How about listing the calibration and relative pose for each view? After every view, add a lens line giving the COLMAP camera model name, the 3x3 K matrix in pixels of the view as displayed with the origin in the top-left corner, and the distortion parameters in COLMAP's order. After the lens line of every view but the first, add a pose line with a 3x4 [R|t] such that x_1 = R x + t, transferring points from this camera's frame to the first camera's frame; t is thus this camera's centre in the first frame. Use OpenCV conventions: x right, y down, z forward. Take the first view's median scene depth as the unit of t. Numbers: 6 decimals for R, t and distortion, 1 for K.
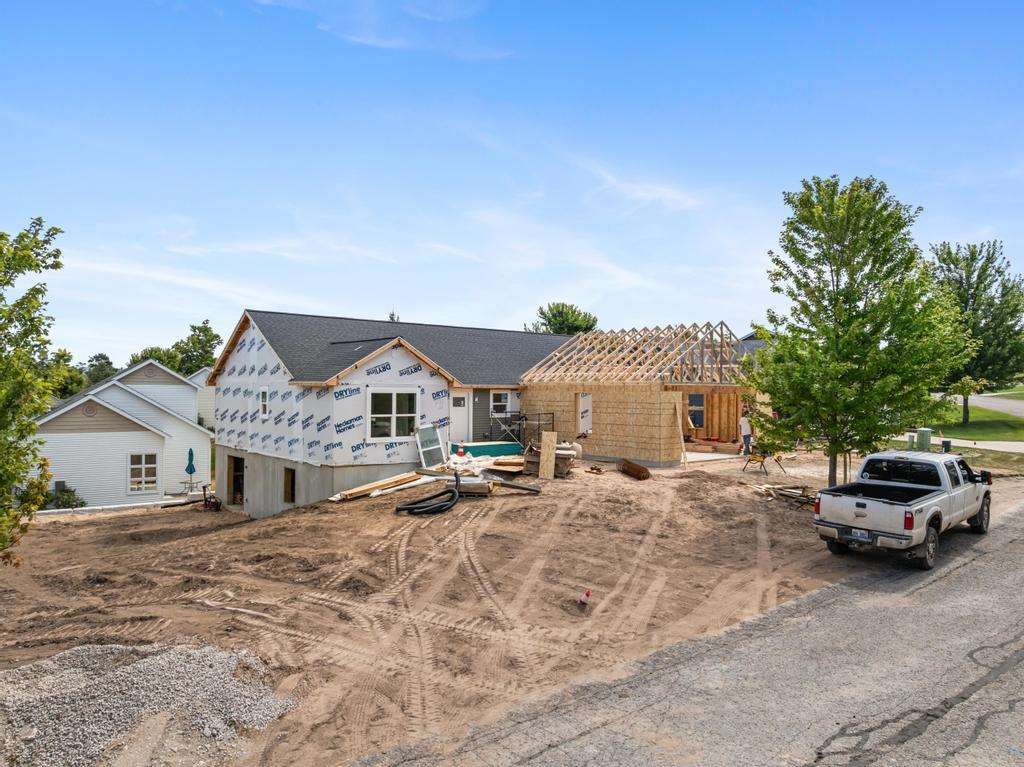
lens RADIAL K [[723.3, 0, 512.0], [0, 723.3, 383.5], [0, 0, 1]] dist [-0.003938, -0.001178]
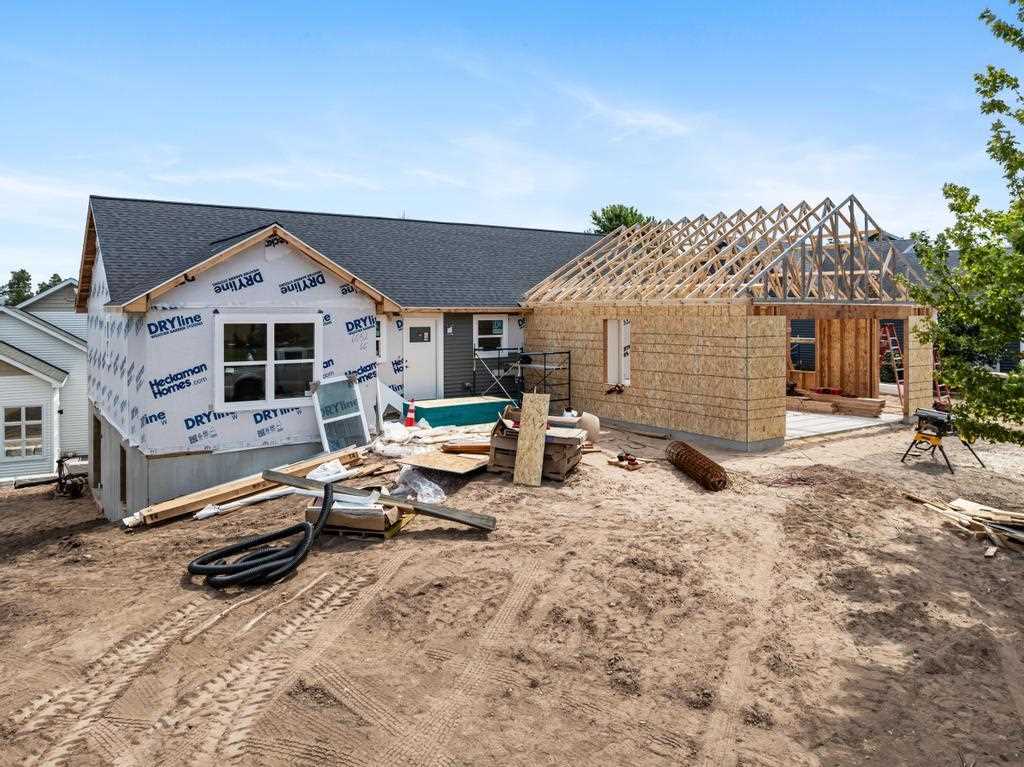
lens RADIAL K [[757.2, 0, 513.3], [0, 757.2, 317.9], [0, 0, 1]] dist [-0.009397, -0.004393]
pose [[0.995593, -0.008505, -0.093390, 0.082296], [0.010086, 0.999814, 0.016466, 0.000868], [0.093233, -0.017336, 0.995493, 0.411543]]
